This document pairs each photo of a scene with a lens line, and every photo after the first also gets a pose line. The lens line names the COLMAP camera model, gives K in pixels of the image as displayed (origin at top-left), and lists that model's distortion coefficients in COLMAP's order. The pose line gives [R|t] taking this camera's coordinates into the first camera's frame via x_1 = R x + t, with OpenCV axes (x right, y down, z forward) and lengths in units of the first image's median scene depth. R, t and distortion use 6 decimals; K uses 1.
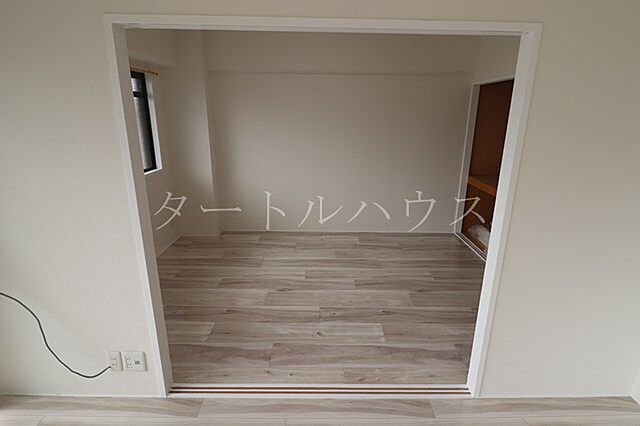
lens RADIAL K [[336.2, 0, 320.5], [0, 336.2, 199.7], [0, 0, 1]] dist [-0.000232, -0.000012]
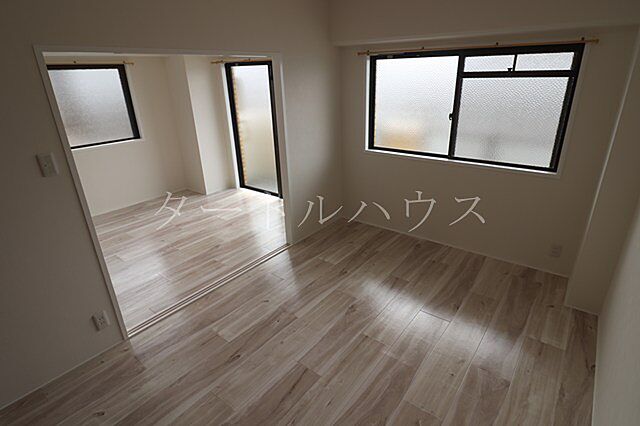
lens RADIAL K [[345.7, 0, 320.0], [0, 345.7, 213.0], [0, 0, 1]] dist [-0.004375, -0.000640]
pose [[-0.611105, 0.300531, -0.732278, 0.576897], [-0.190137, 0.842300, 0.504359, -0.412081], [0.768374, 0.447450, -0.457592, 1.386797]]
